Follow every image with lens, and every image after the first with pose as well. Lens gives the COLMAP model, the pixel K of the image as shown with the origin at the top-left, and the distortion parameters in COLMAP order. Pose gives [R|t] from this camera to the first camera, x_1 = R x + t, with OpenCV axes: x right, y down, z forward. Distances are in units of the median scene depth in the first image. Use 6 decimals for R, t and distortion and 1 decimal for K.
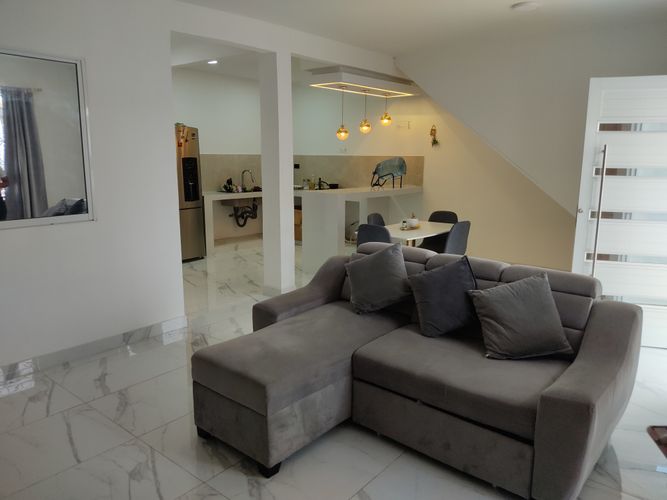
lens RADIAL K [[499.9, 0, 333.8], [0, 499.9, 248.3], [0, 0, 1]] dist [0.006897, -0.002709]
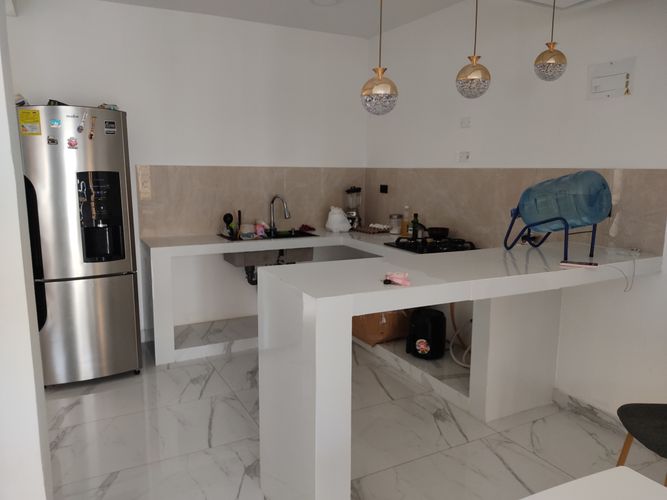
lens RADIAL K [[499.9, 0, 336.4], [0, 499.9, 252.8], [0, 0, 1]] dist [0.006897, -0.002709]
pose [[0.929722, 0.059841, -0.363368, 0.094233], [-0.067234, 0.997707, -0.007721, -0.108034], [0.362073, 0.031609, 0.931614, 0.594830]]
